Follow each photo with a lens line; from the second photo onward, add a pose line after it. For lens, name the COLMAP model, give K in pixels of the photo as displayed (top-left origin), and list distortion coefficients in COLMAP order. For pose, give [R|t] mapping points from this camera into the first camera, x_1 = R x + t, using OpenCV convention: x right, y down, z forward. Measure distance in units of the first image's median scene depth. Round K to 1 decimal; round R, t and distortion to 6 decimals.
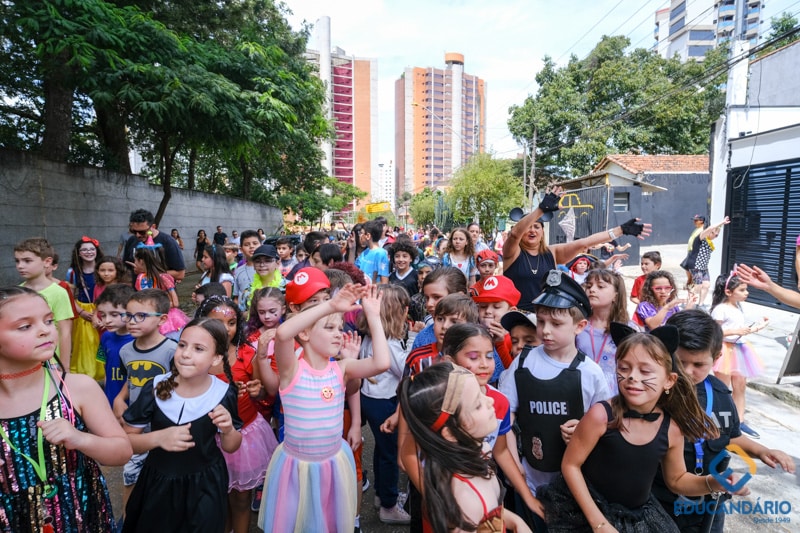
lens RADIAL K [[467.3, 0, 400.0], [0, 467.3, 266.5], [0, 0, 1]] dist [-0.006819, 0.000022]
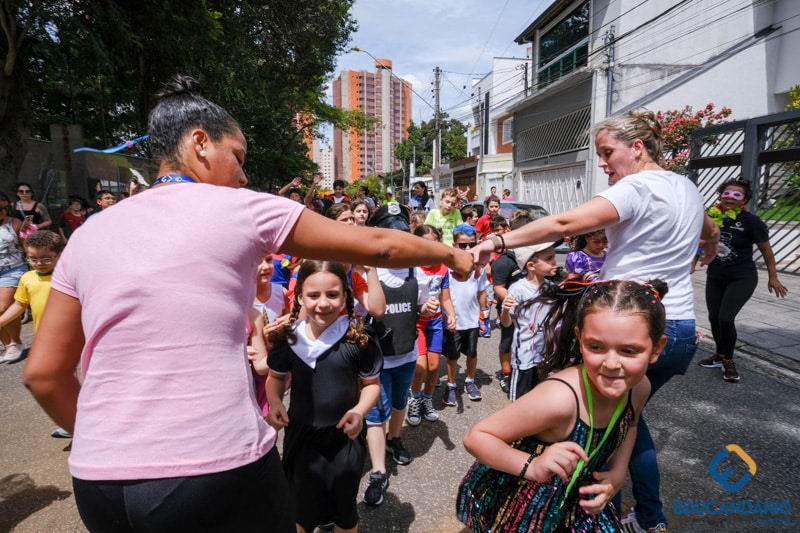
lens RADIAL K [[467.3, 0, 400.0], [0, 467.3, 266.5], [0, 0, 1]] dist [-0.006819, 0.000022]
pose [[0.991766, -0.017037, 0.126925, -0.002035], [0.012091, 0.999141, 0.039636, 0.099784], [-0.127492, -0.037775, 0.991120, -0.982686]]
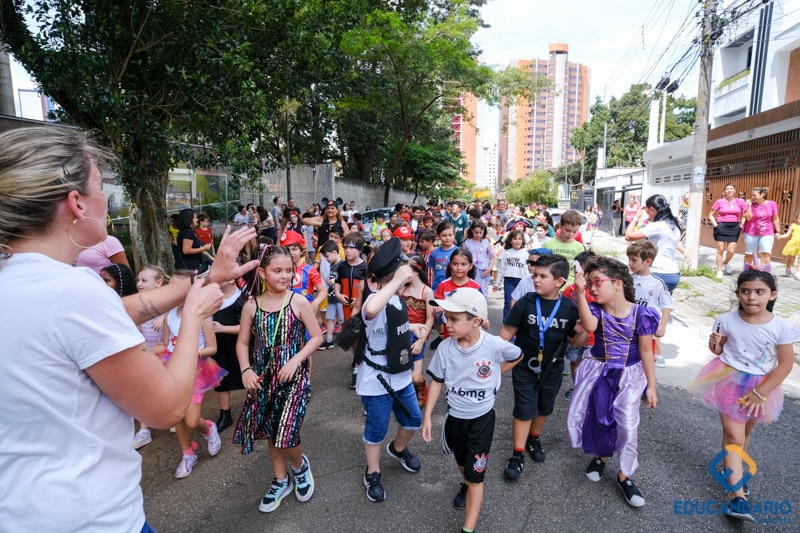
lens RADIAL K [[467.3, 0, 400.0], [0, 467.3, 266.5], [0, 0, 1]] dist [-0.006819, 0.000022]
pose [[0.976576, 0.026289, -0.213559, 0.022586], [-0.017971, 0.999006, 0.040798, 0.058062], [0.214419, -0.036005, 0.976078, -0.645327]]
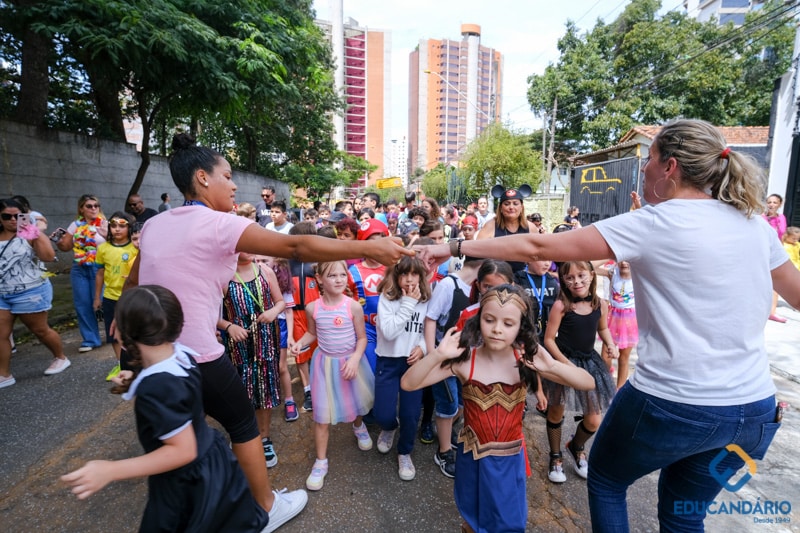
lens RADIAL K [[467.3, 0, 400.0], [0, 467.3, 266.5], [0, 0, 1]] dist [-0.006819, 0.000022]
pose [[0.999586, 0.013028, -0.025642, 0.004574], [-0.011789, 0.998782, 0.047906, -0.000284], [0.026235, -0.047584, 0.998523, 0.036441]]
